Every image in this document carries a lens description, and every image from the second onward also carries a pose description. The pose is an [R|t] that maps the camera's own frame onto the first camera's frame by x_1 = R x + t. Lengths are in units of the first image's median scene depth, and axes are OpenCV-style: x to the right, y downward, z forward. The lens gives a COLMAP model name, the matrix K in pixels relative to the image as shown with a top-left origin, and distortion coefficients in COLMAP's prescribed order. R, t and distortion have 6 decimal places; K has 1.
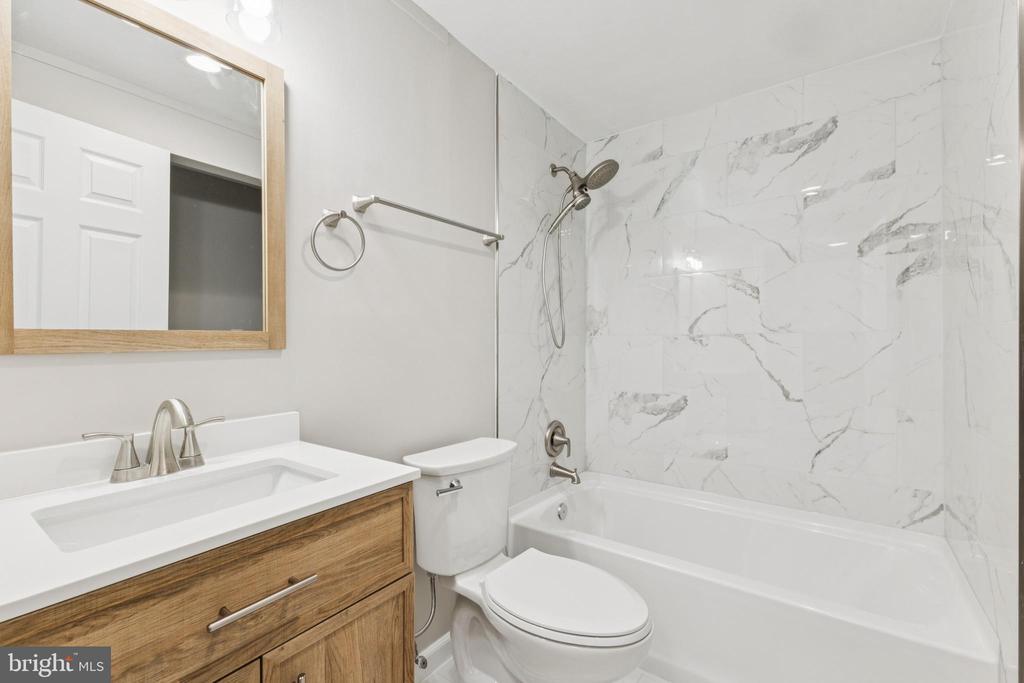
lens RADIAL K [[443.1, 0, 517.8], [0, 443.1, 345.6], [0, 0, 1]] dist [0.004127, -0.000186]
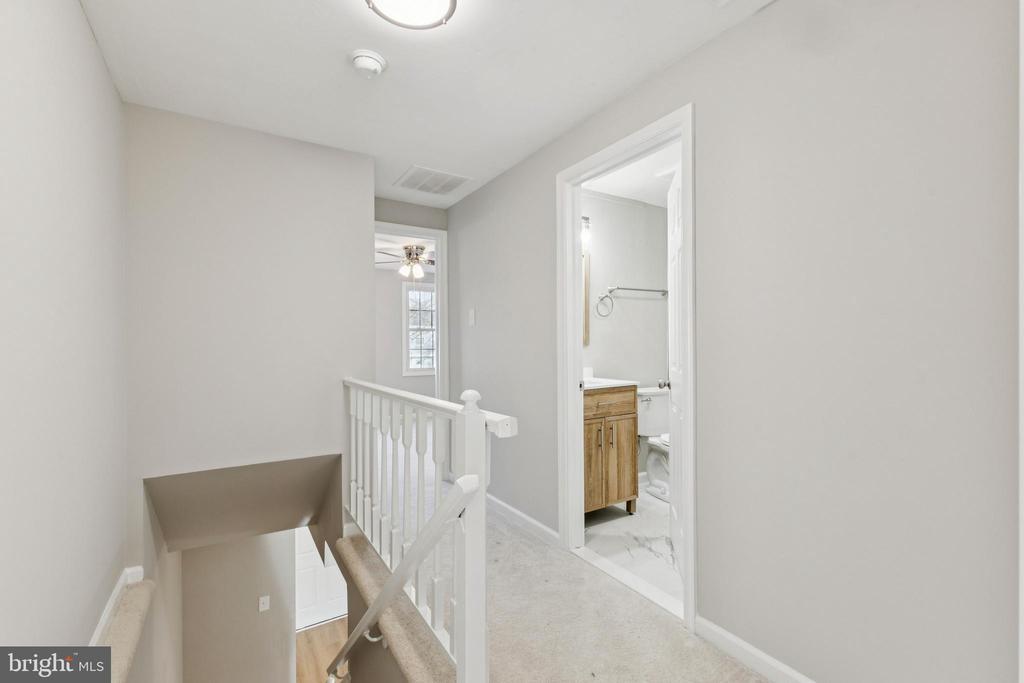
lens RADIAL K [[443.1, 0, 517.8], [0, 443.1, 345.6], [0, 0, 1]] dist [0.004127, -0.000186]
pose [[0.921480, -0.001599, -0.388423, 0.161825], [0.002305, 0.999996, 0.001352, 0.003156], [0.388419, -0.002141, 0.921480, -1.716557]]
